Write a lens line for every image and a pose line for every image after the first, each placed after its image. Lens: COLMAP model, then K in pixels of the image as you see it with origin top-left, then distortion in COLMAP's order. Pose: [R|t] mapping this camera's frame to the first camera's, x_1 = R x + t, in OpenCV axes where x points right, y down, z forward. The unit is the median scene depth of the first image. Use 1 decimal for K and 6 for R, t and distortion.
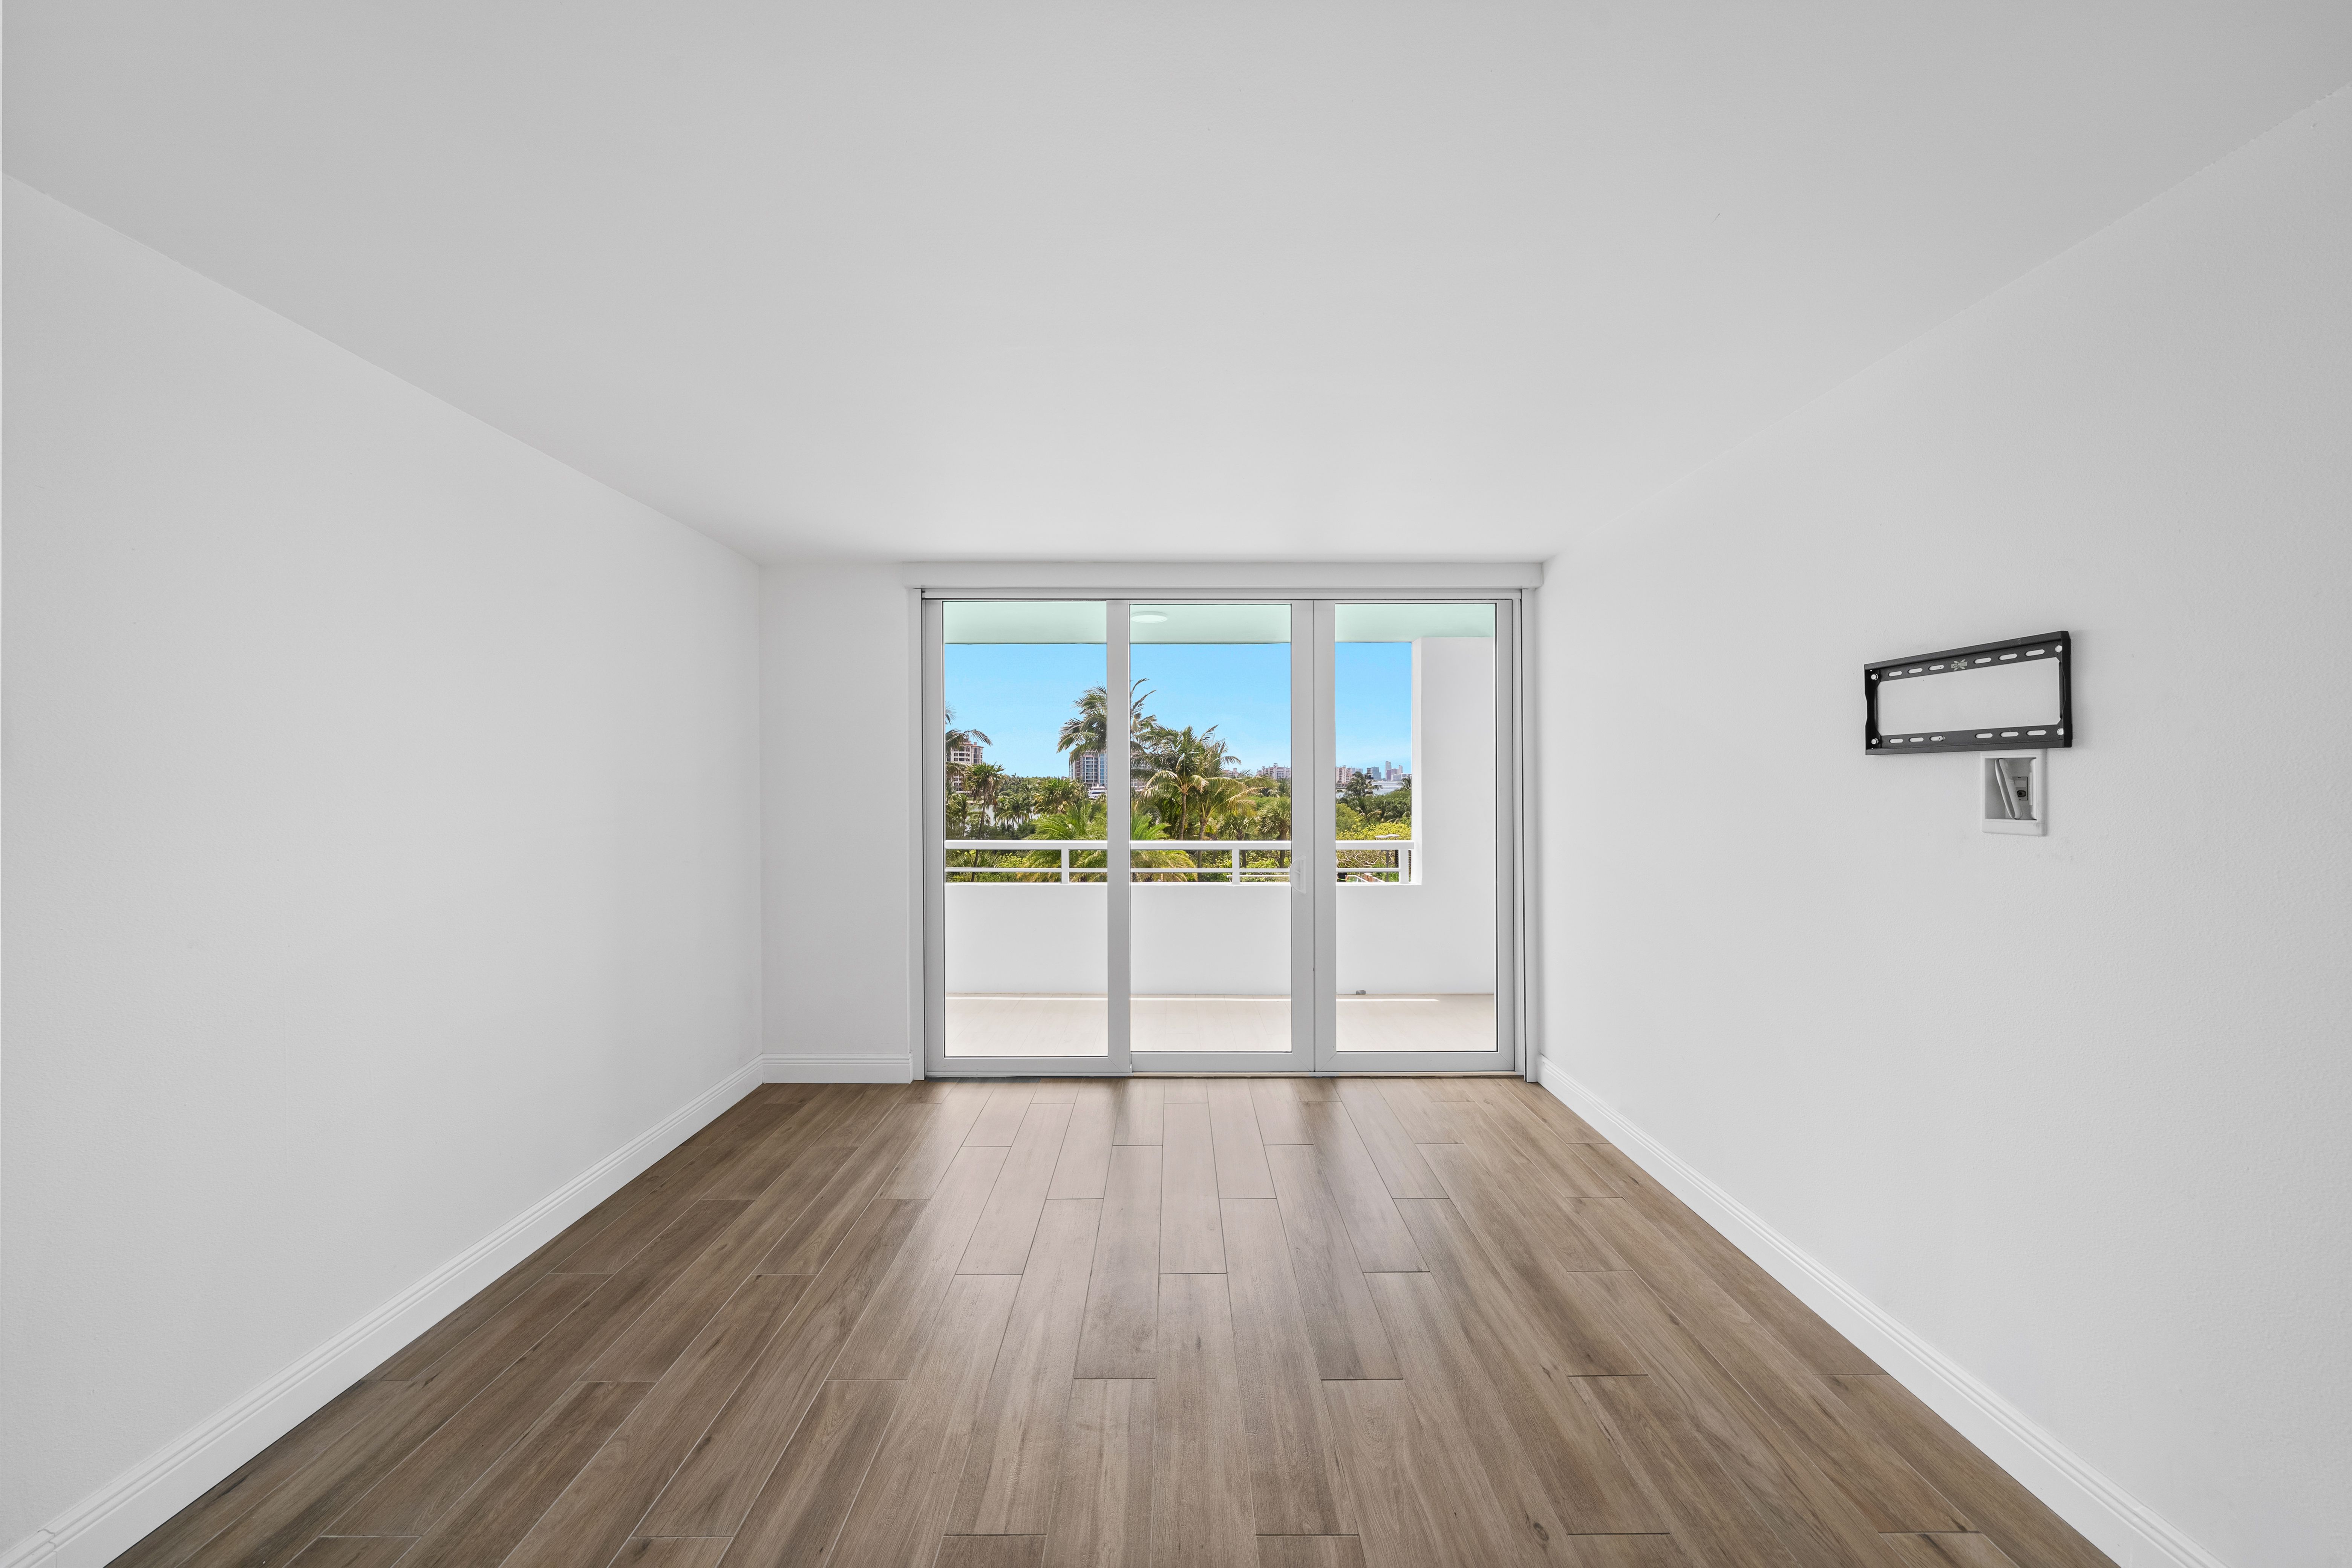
lens RADIAL K [[792.3, 0, 1173.2], [0, 792.3, 778.0], [0, 0, 1]] dist [-0.001372, -0.000099]
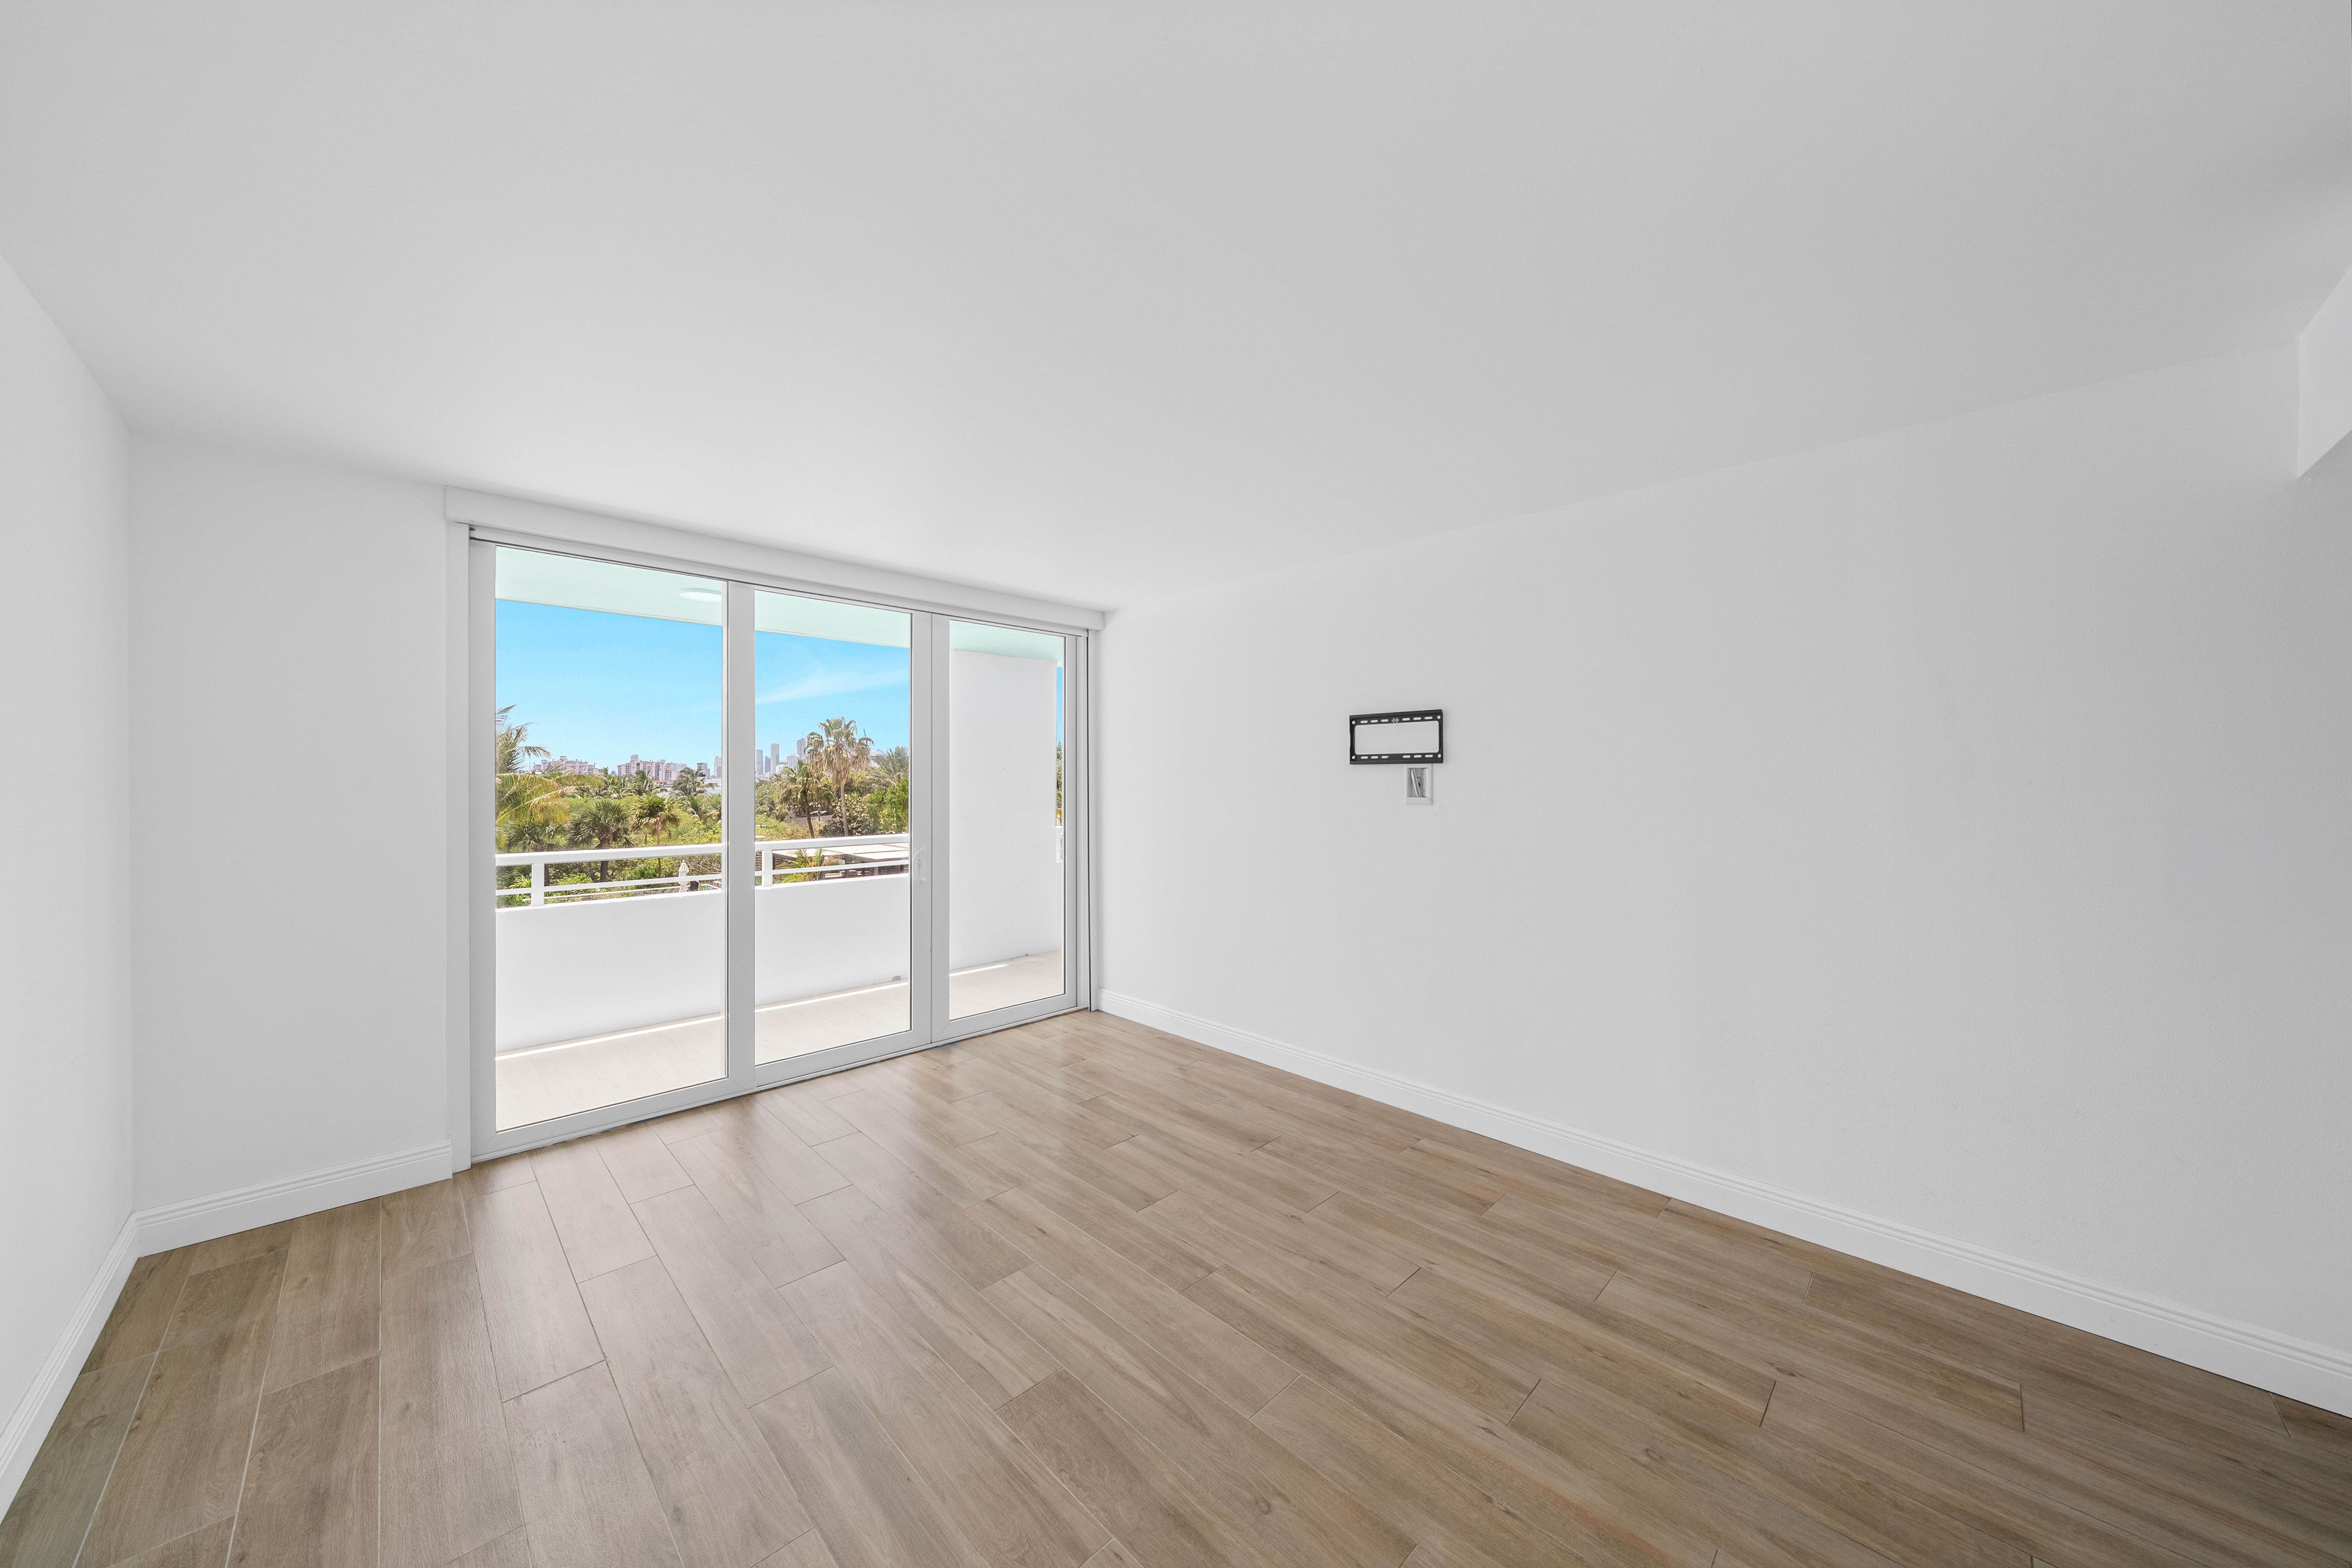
lens RADIAL K [[794.9, 0, 1159.4], [0, 794.9, 775.1], [0, 0, 1]] dist [-0.000741, -0.000175]
pose [[0.720674, 0.004904, 0.693257, -0.381600], [-0.004758, 0.999986, -0.002129, 0.000604], [-0.693258, -0.001764, 0.720687, -0.012650]]
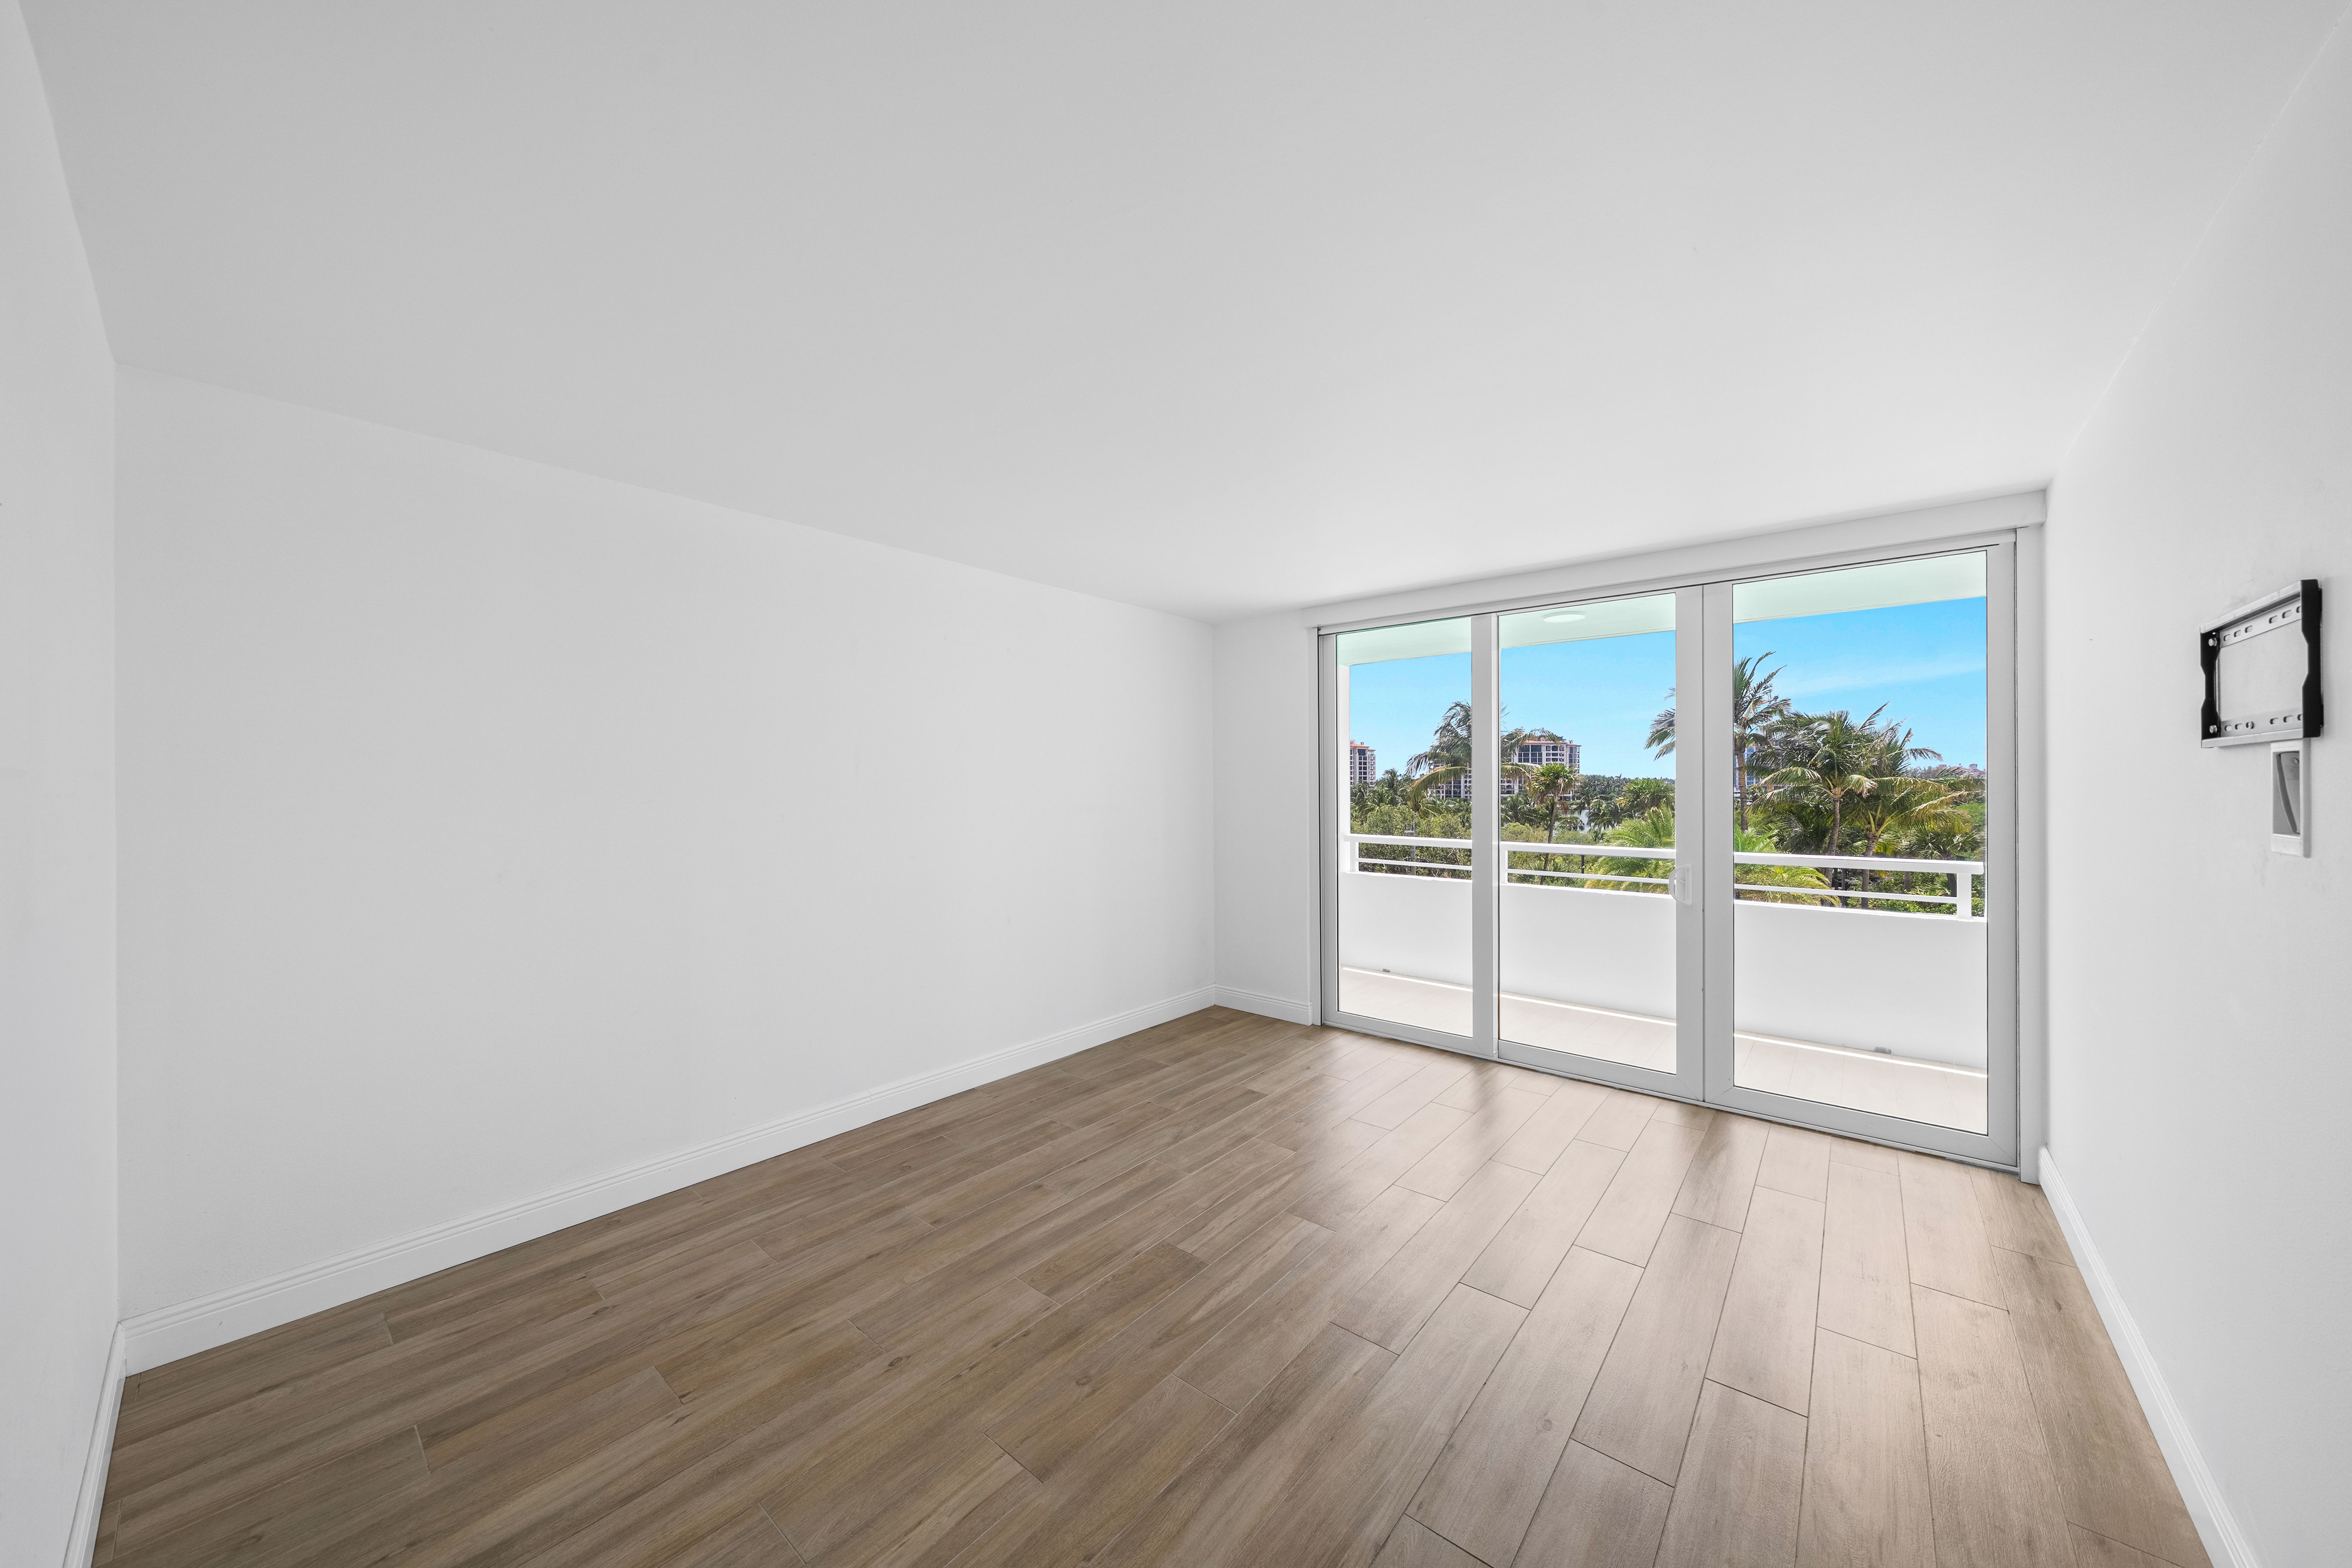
lens RADIAL K [[801.9, 0, 1176.0], [0, 801.9, 784.0], [0, 0, 1]] dist [0.000207, -0.000068]
pose [[0.766291, -0.000436, -0.642493, 0.327017], [0.003591, 0.999987, 0.003604, -0.000673], [0.642483, -0.005069, 0.766283, -0.104397]]
